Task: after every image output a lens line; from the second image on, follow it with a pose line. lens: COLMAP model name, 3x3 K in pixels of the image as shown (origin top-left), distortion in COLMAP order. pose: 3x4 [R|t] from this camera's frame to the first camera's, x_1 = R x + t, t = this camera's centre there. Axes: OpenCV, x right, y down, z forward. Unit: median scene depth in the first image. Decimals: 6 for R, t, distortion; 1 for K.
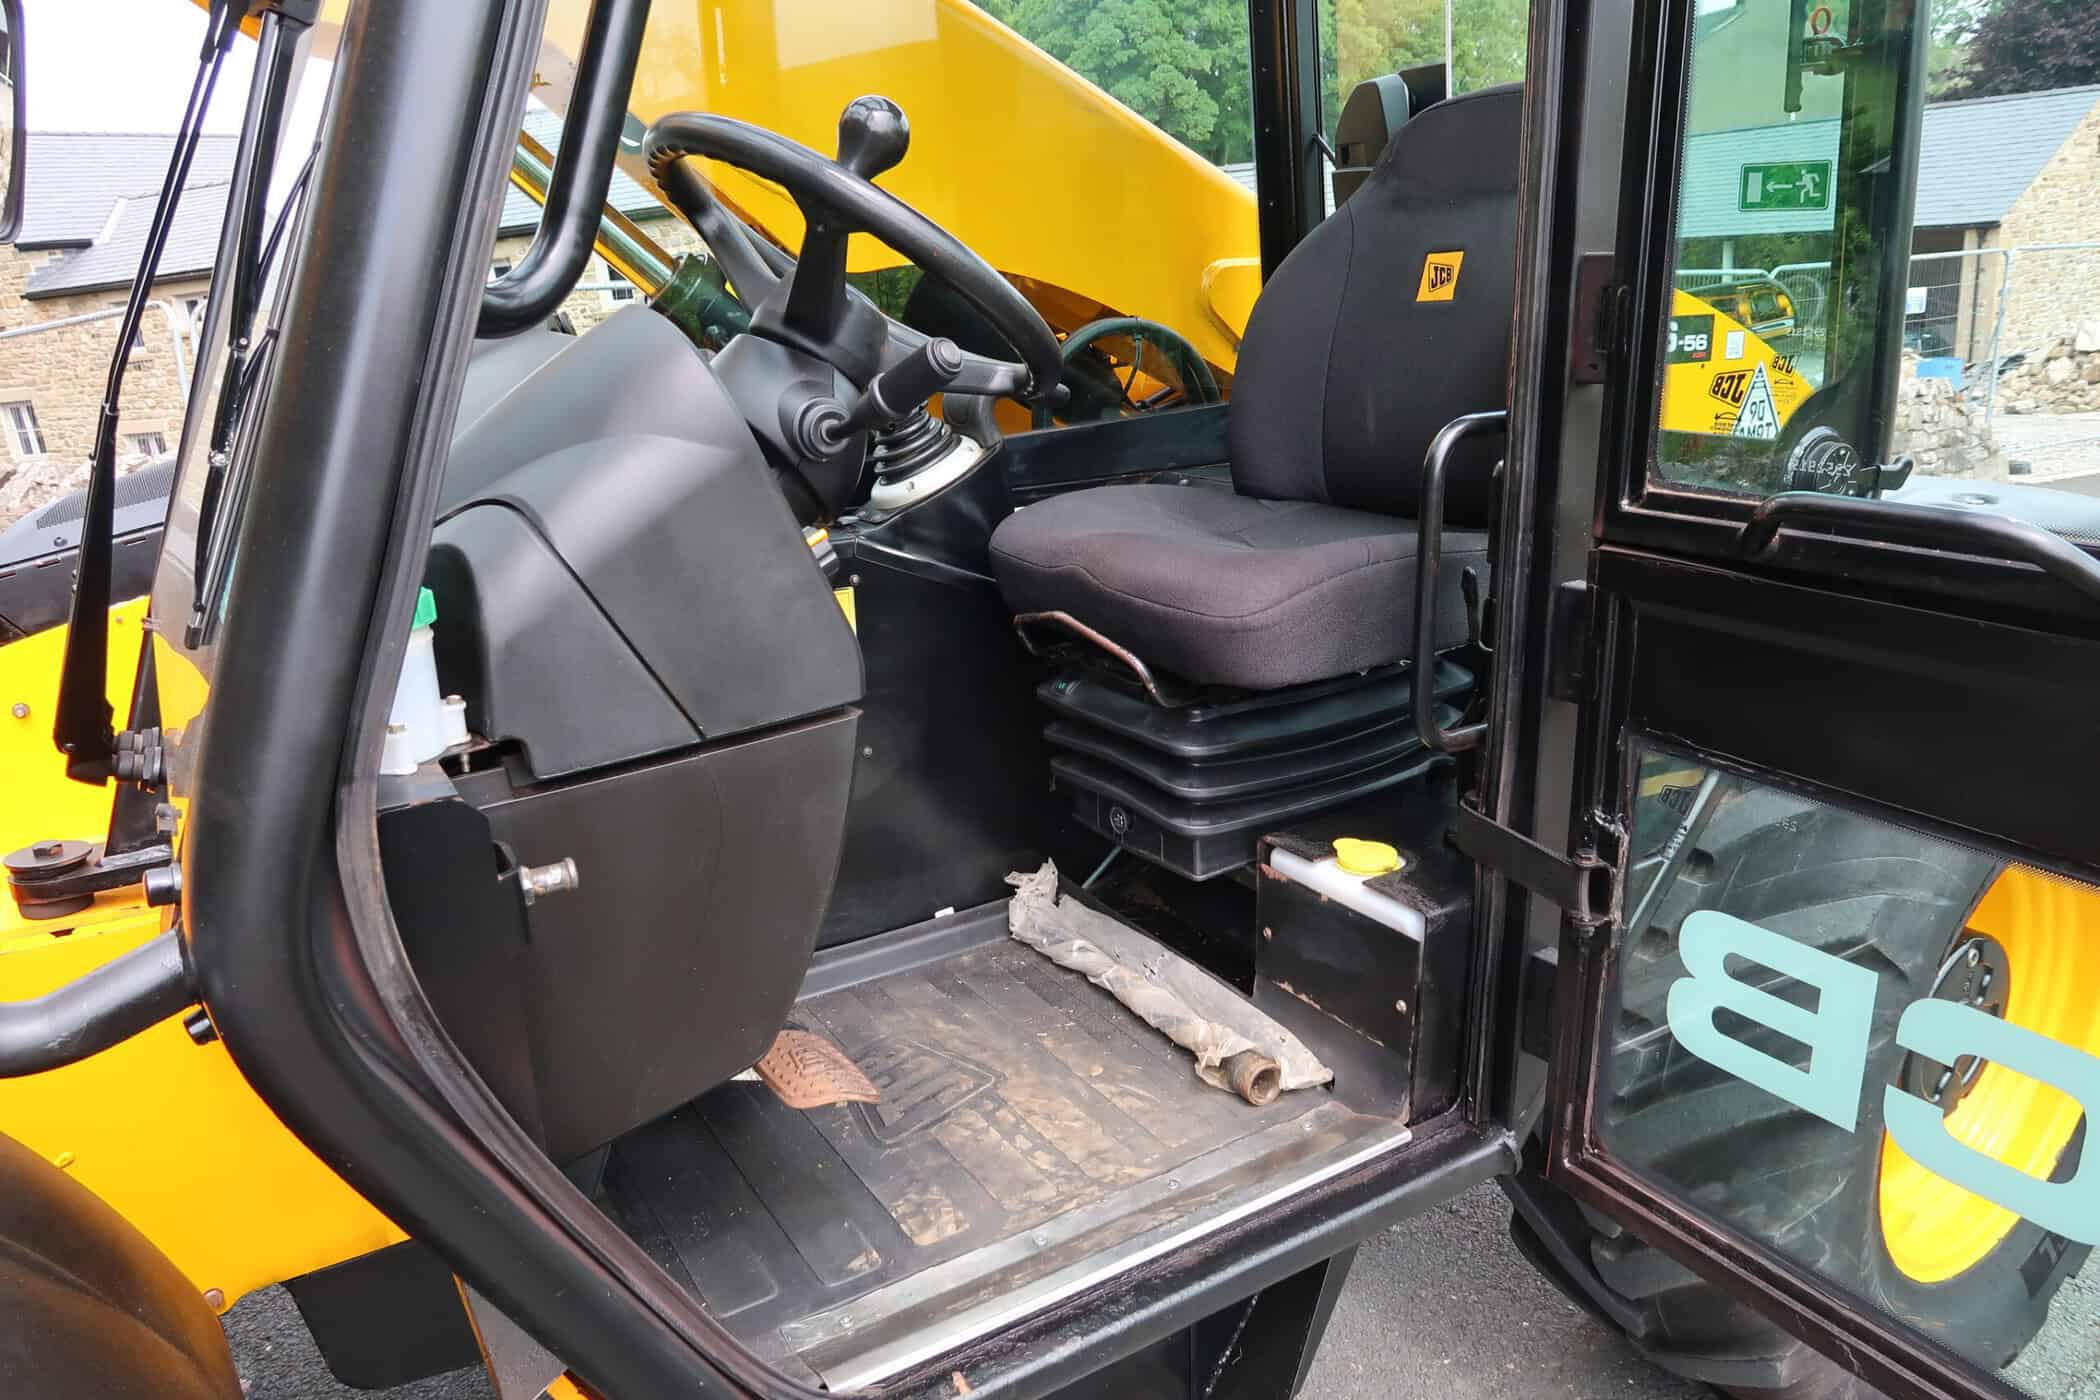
lens RADIAL K [[1438.1, 0, 1043.3], [0, 1438.1, 700.4], [0, 0, 1]] dist [-0.033889, 0.016869]
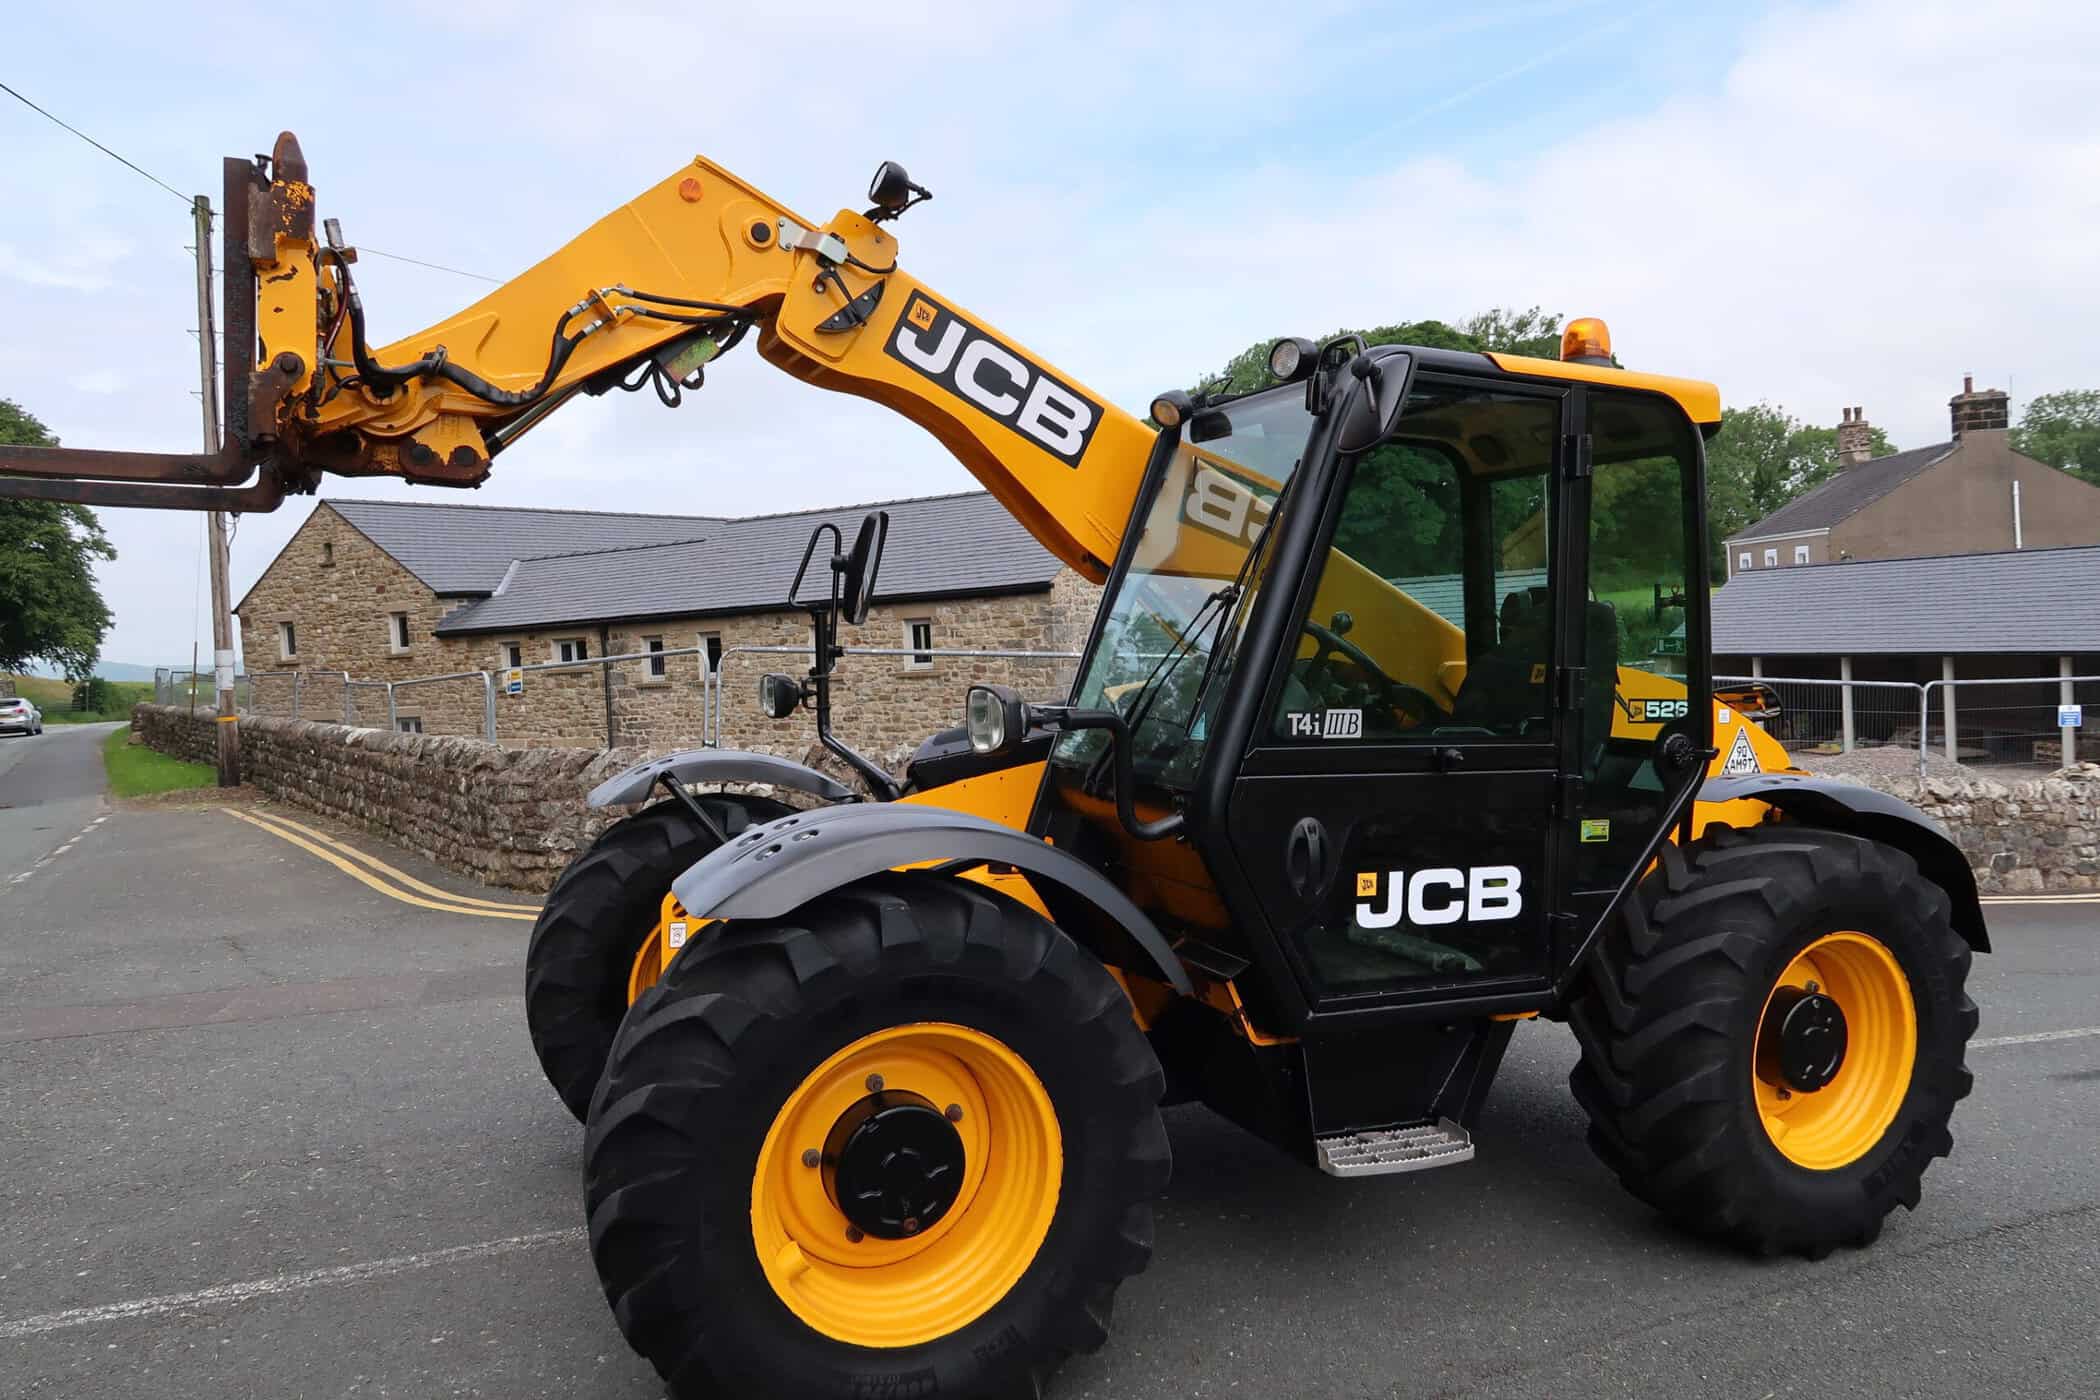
lens RADIAL K [[1438.1, 0, 1043.3], [0, 1438.1, 700.4], [0, 0, 1]] dist [-0.033889, 0.016869]
pose [[0.987042, 0.051865, -0.151851, -0.133048], [-0.088584, 0.965176, -0.246146, 0.305537], [0.133797, 0.256408, 0.957264, -1.035841]]
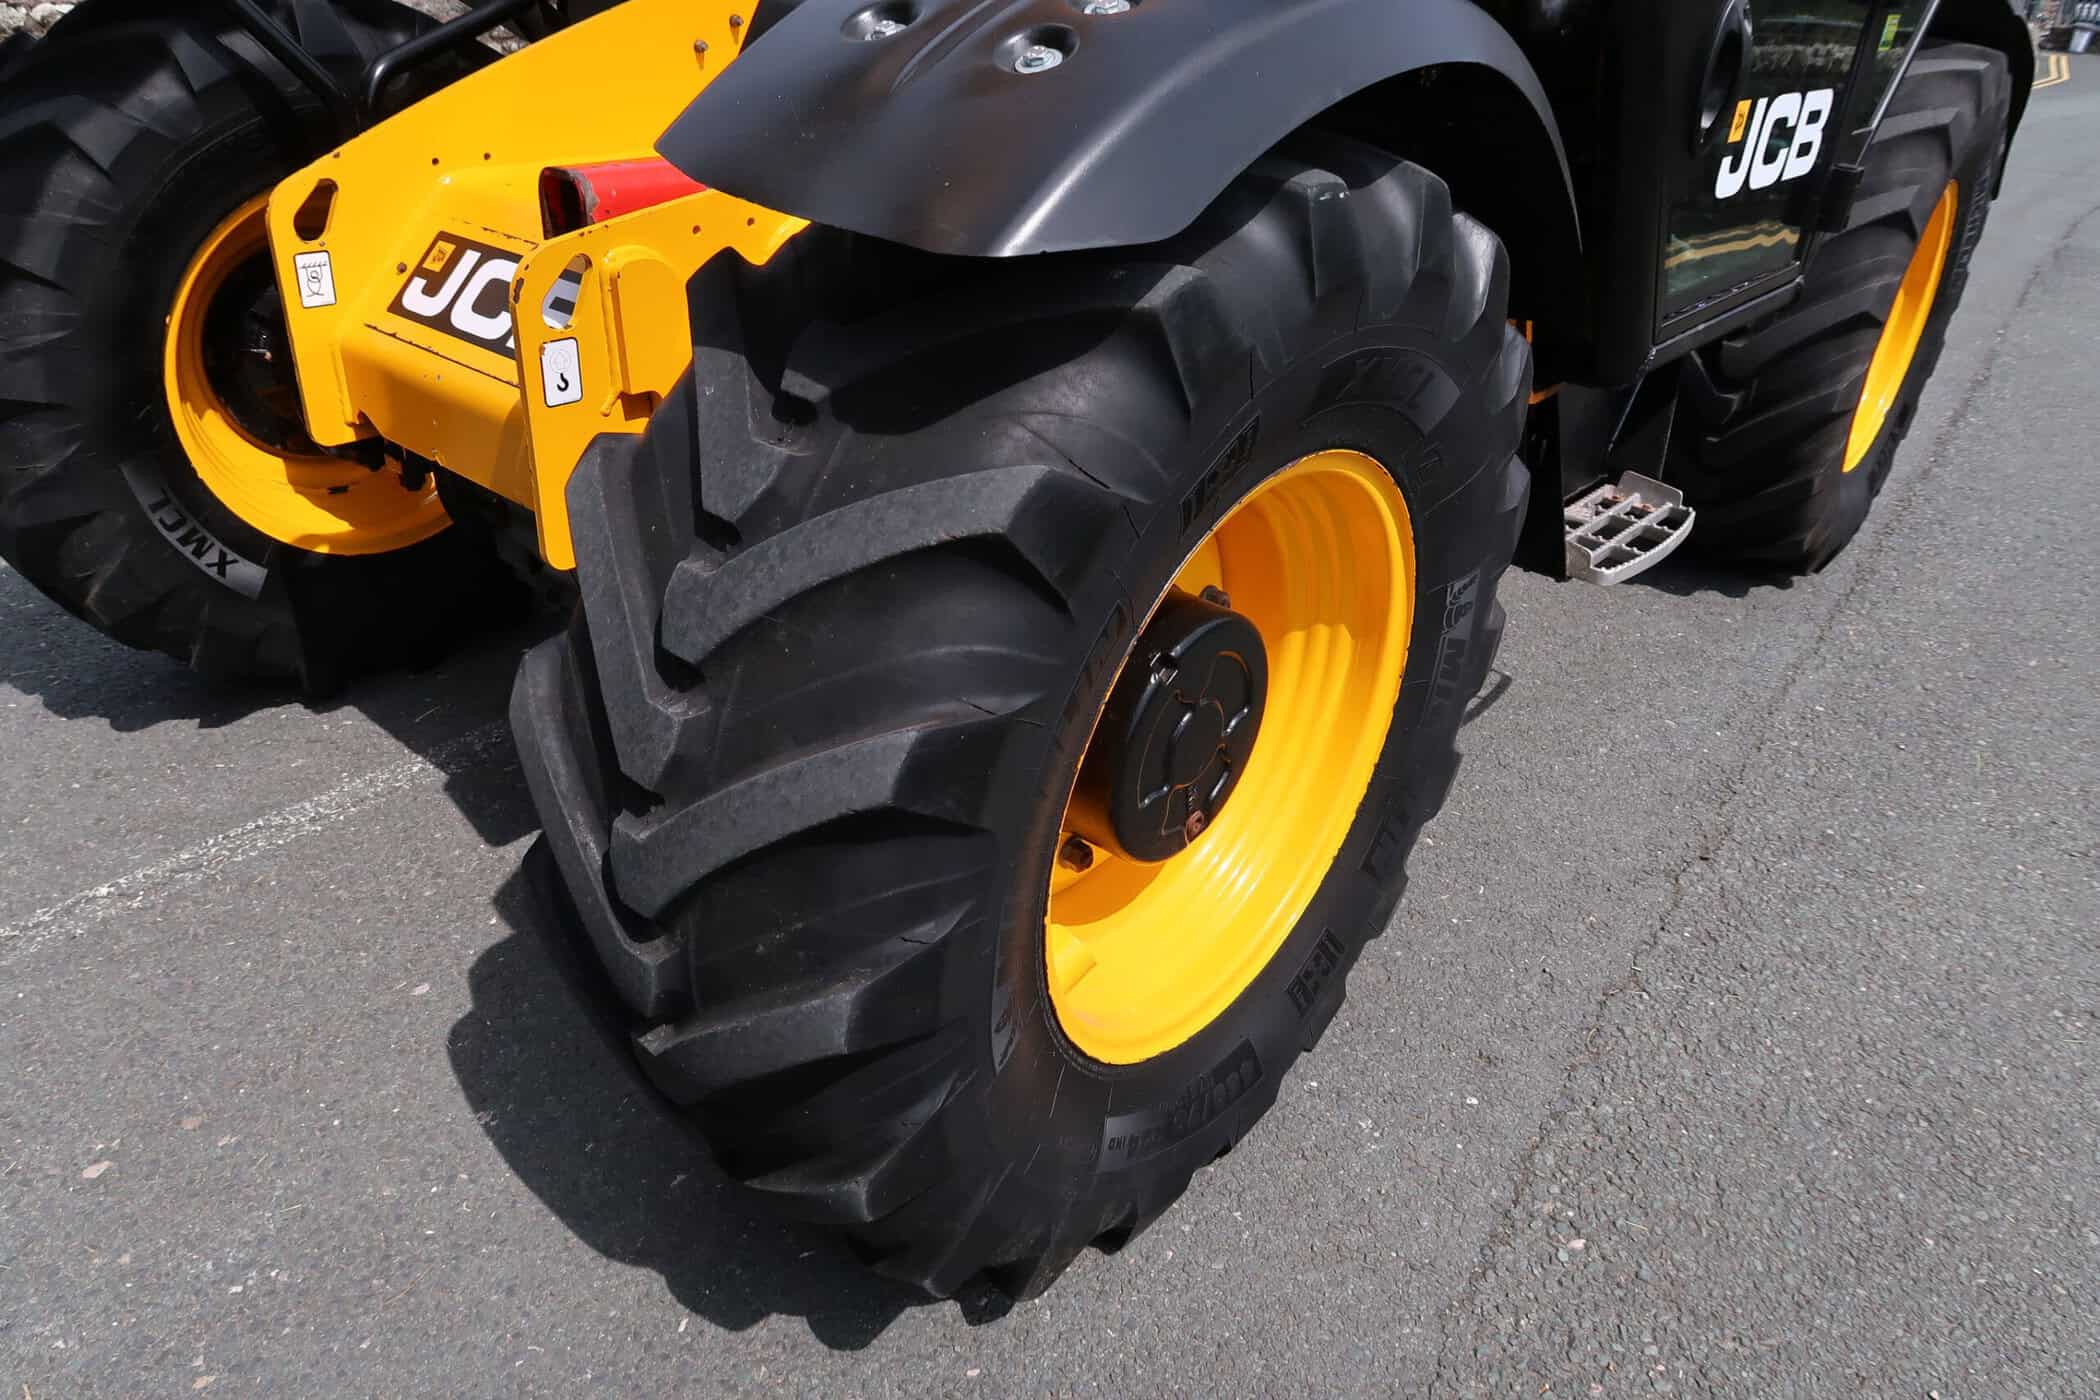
lens RADIAL K [[1439.7, 0, 1040.7], [0, 1439.7, 689.7], [0, 0, 1]] dist [-0.029254, 0.009432]
pose [[0.952030, -0.069710, 0.297960, -0.687648], [0.003758, 0.976297, 0.216404, 0.245197], [-0.305983, -0.204903, 0.929725, -0.296077]]
